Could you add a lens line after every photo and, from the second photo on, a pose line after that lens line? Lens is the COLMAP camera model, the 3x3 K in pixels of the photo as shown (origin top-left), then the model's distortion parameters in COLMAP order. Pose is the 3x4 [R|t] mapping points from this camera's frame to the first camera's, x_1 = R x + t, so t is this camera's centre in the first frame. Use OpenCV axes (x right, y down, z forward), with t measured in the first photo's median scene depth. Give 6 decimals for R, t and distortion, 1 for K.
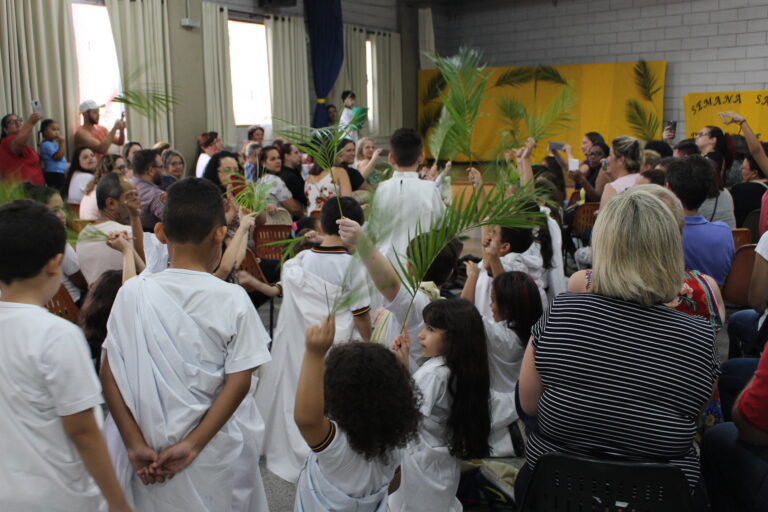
lens RADIAL K [[846.8, 0, 373.1], [0, 846.8, 255.9], [0, 0, 1]] dist [-0.124706, 0.145890]
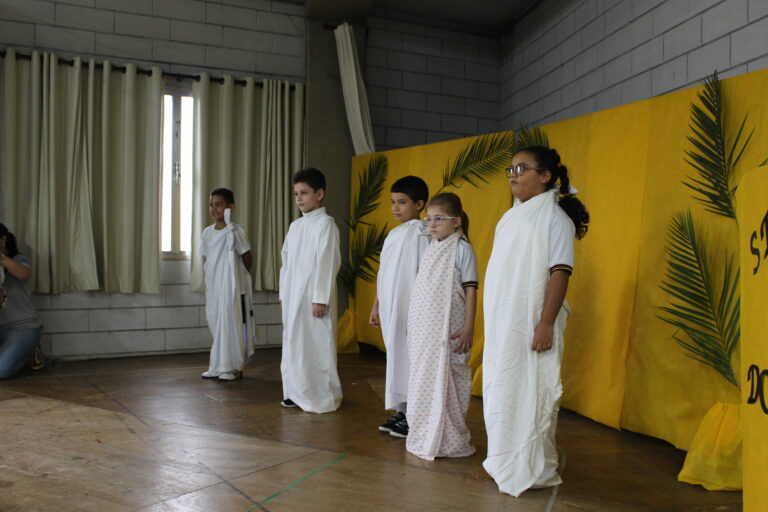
lens RADIAL K [[846.8, 0, 373.1], [0, 846.8, 255.9], [0, 0, 1]] dist [-0.124706, 0.145890]
pose [[0.858838, 0.035748, -0.510998, 0.373700], [-0.112917, 0.986235, -0.120786, -0.128281], [0.499647, 0.161436, 0.851053, 0.716354]]
